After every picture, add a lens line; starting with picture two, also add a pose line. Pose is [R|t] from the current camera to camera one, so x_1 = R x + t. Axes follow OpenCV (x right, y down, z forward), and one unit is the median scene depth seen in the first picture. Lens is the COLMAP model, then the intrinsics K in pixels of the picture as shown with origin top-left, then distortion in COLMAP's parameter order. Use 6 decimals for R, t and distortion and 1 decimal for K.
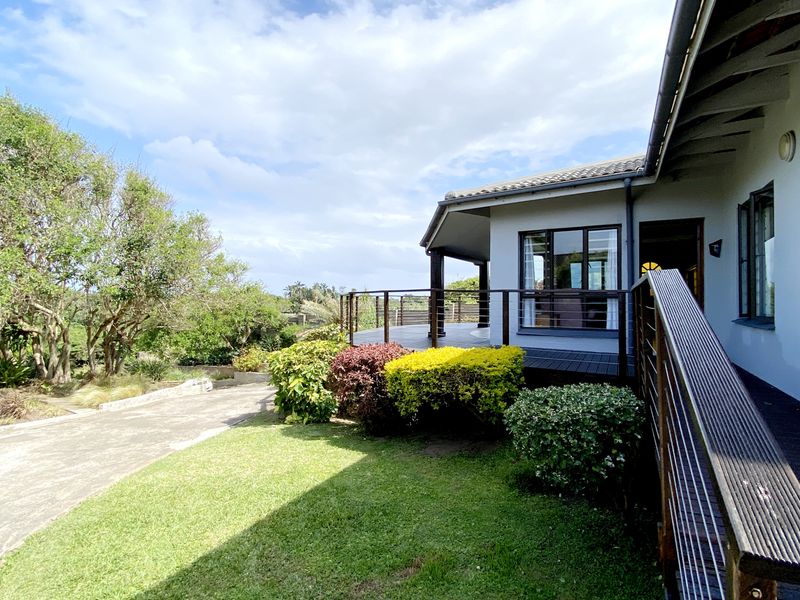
lens RADIAL K [[434.9, 0, 400.0], [0, 434.9, 300.0], [0, 0, 1]] dist [-0.018054, -0.000131]
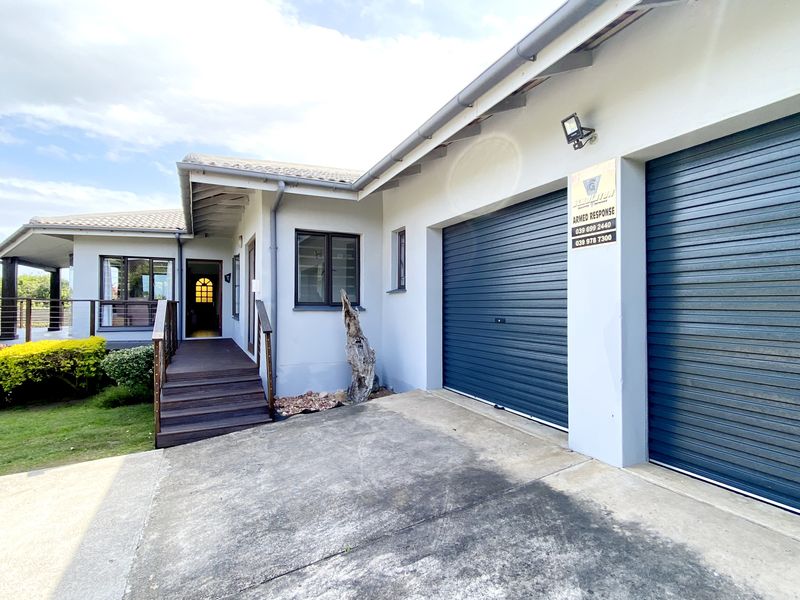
lens RADIAL K [[434.9, 0, 400.0], [0, 434.9, 300.0], [0, 0, 1]] dist [-0.018054, -0.000131]
pose [[0.618961, 0.009330, 0.785366, -0.235126], [-0.004417, 0.999955, -0.008398, -0.013145], [-0.785409, 0.001729, 0.618974, -0.665492]]
